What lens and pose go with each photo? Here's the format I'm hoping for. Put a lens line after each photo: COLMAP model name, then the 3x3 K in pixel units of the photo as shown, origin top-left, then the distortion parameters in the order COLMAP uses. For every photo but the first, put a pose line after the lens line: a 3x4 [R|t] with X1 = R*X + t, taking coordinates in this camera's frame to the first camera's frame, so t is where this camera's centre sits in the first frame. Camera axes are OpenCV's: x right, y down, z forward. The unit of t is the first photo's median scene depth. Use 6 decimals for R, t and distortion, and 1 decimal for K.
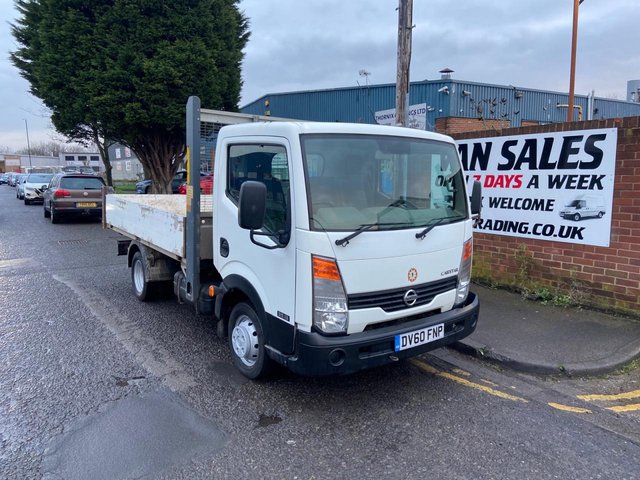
lens RADIAL K [[479.0, 0, 318.4], [0, 479.0, 236.6], [0, 0, 1]] dist [0.136795, -0.177139]
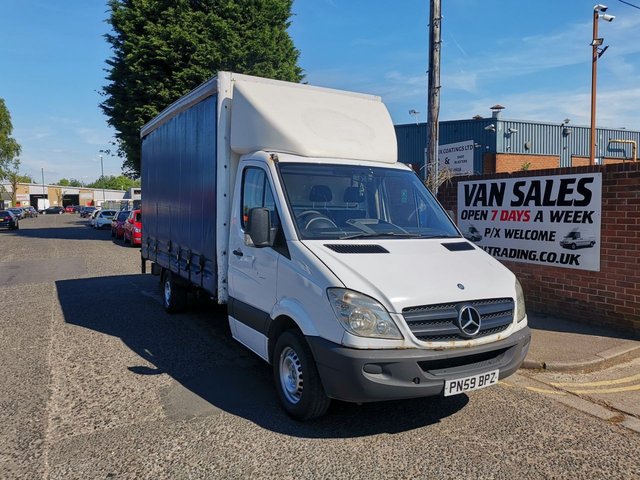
lens RADIAL K [[492.0, 0, 319.9], [0, 492.0, 233.8], [0, 0, 1]] dist [0.065271, -0.061790]
pose [[0.993885, 0.007479, -0.110162, 0.044279], [-0.015538, 0.997249, -0.072481, 0.025133], [0.109317, 0.073750, 0.991267, -0.243851]]
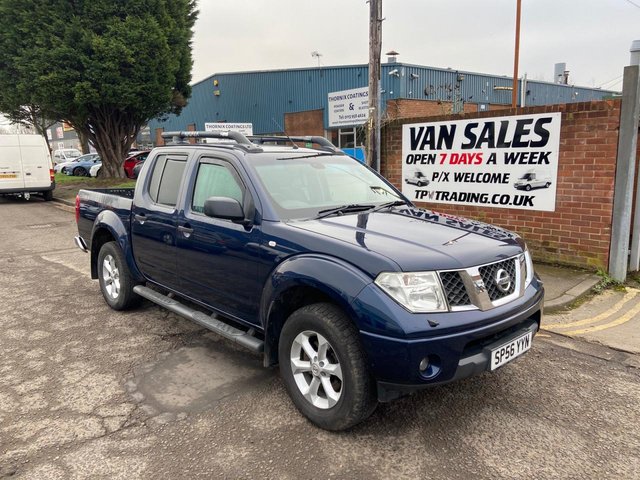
lens RADIAL K [[479.1, 0, 322.2], [0, 479.1, 233.5], [0, 0, 1]] dist [0.131629, -0.163647]
pose [[0.992146, -0.032026, 0.120915, -0.110877], [0.027863, 0.998964, 0.035970, 0.014062], [-0.121942, -0.032318, 0.992011, -0.115728]]
